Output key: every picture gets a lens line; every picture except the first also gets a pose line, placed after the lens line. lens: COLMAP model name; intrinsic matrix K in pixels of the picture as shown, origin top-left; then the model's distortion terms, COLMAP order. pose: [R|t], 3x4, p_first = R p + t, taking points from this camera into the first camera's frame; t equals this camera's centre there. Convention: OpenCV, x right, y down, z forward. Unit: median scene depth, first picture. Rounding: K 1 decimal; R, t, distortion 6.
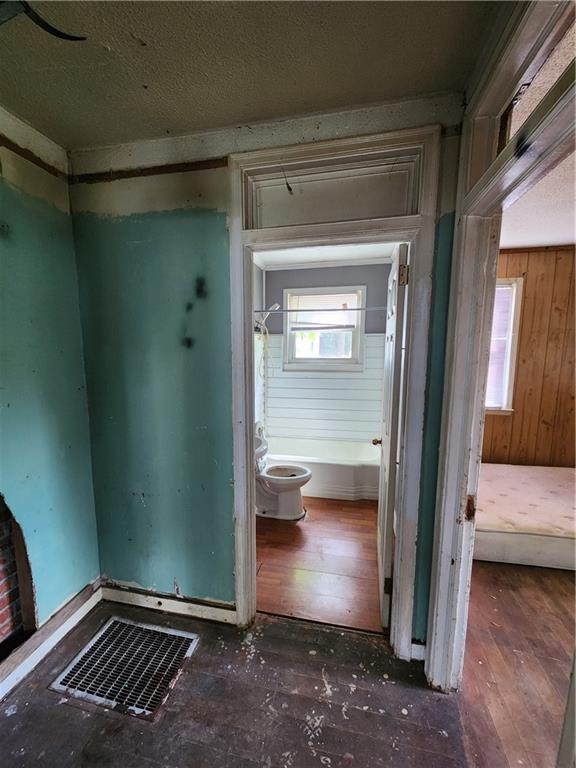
lens RADIAL K [[312.4, 0, 289.2], [0, 312.4, 385.7], [0, 0, 1]] dist [0.002147, -0.001595]
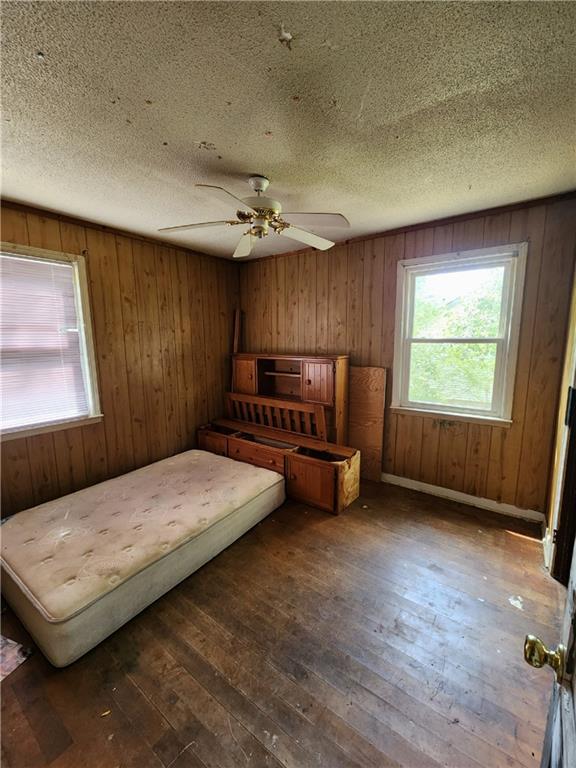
lens RADIAL K [[312.4, 0, 289.7], [0, 312.4, 384.8], [0, 0, 1]] dist [0.002147, -0.001595]
pose [[0.417256, -0.134883, 0.898724, 0.185413], [0.127081, 0.987868, 0.089262, -0.015505], [-0.899860, 0.076966, 0.429335, 0.180539]]
